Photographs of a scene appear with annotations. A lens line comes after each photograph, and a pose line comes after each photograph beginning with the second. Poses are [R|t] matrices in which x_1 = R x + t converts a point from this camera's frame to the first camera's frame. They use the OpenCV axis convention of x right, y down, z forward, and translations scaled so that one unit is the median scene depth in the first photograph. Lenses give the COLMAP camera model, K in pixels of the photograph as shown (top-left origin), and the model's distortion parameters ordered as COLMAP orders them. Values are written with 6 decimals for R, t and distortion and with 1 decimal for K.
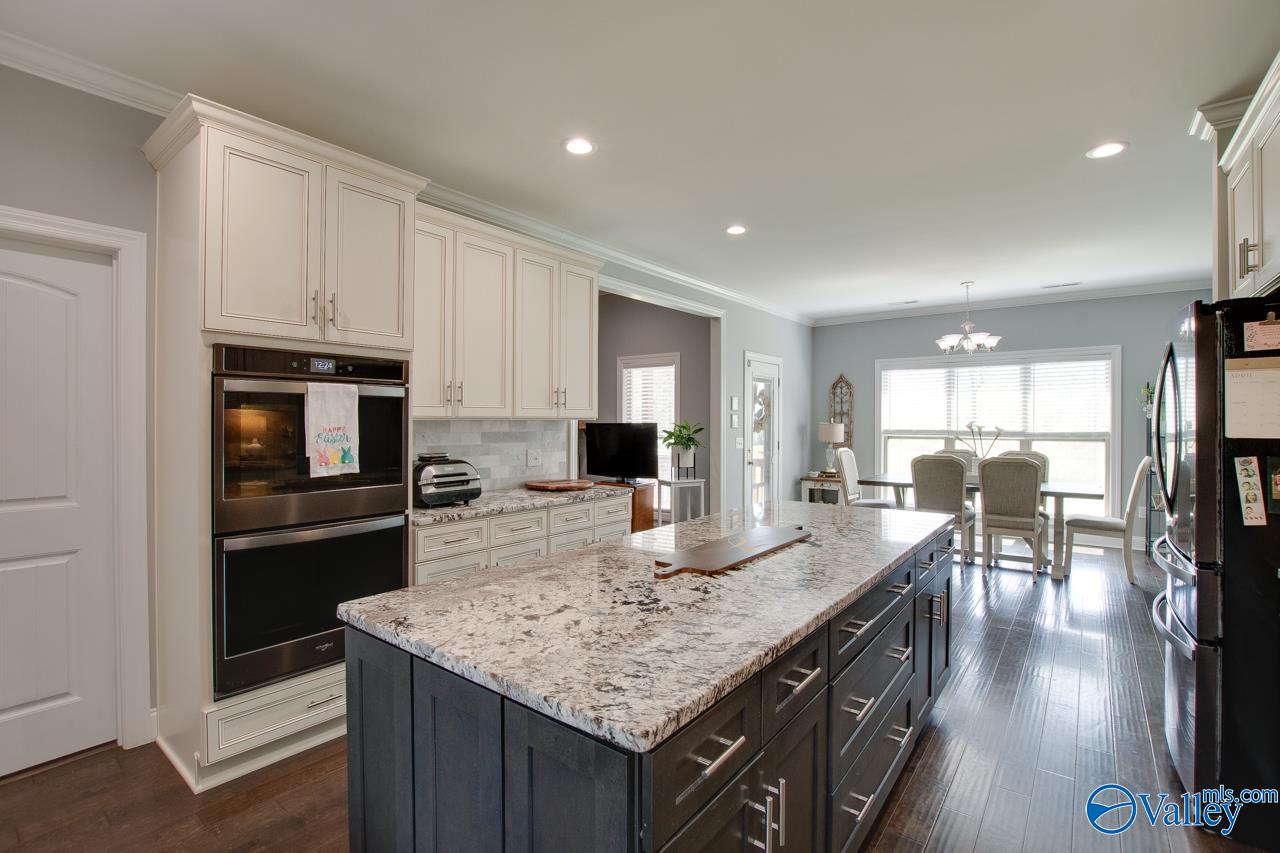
lens RADIAL K [[584.8, 0, 644.5], [0, 584.8, 421.2], [0, 0, 1]] dist [-0.026047, 0.000889]
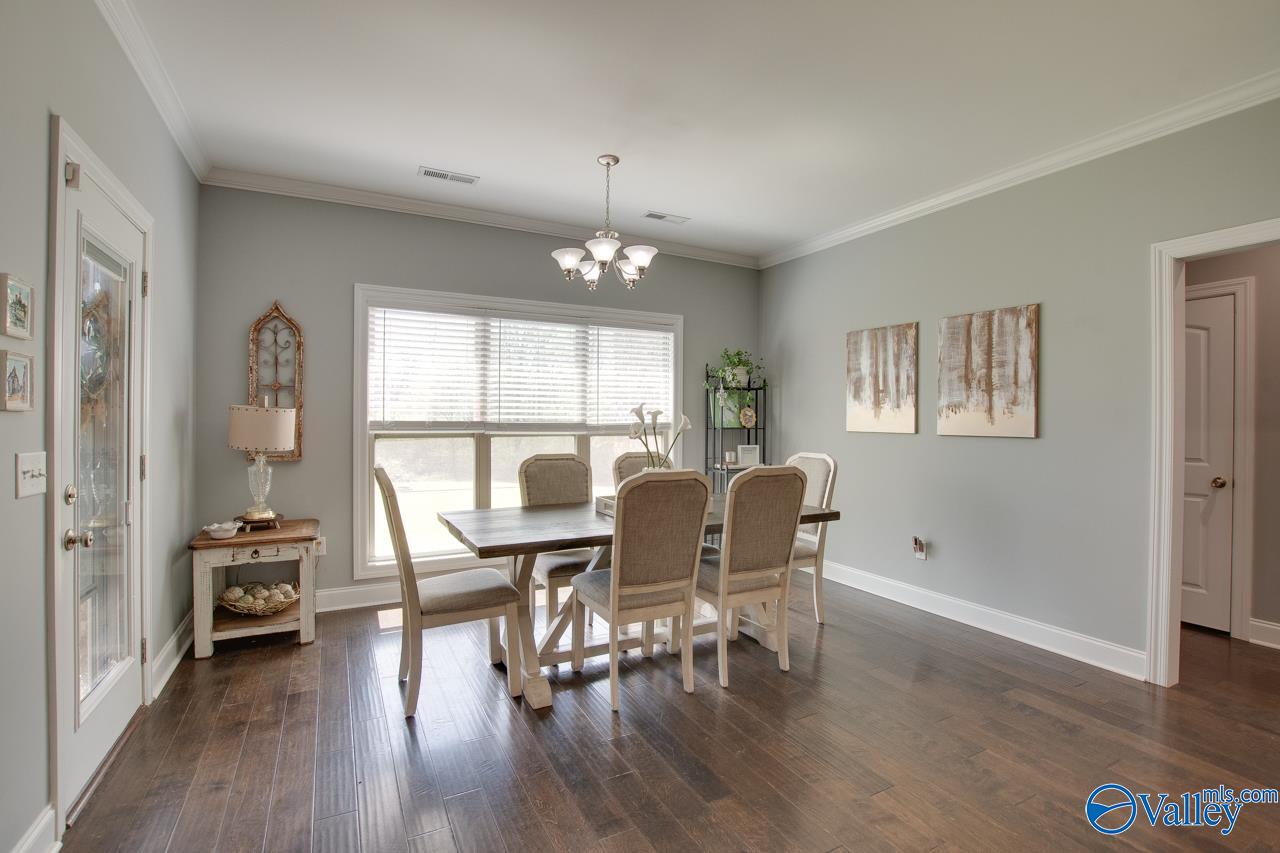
lens RADIAL K [[584.8, 0, 640.1], [0, 584.8, 423.8], [0, 0, 1]] dist [-0.026047, 0.000889]
pose [[0.412378, -0.004310, 0.911003, 0.041118], [-0.004409, 0.999968, 0.006726, 0.011791], [-0.911002, -0.006790, 0.412346, 0.571799]]
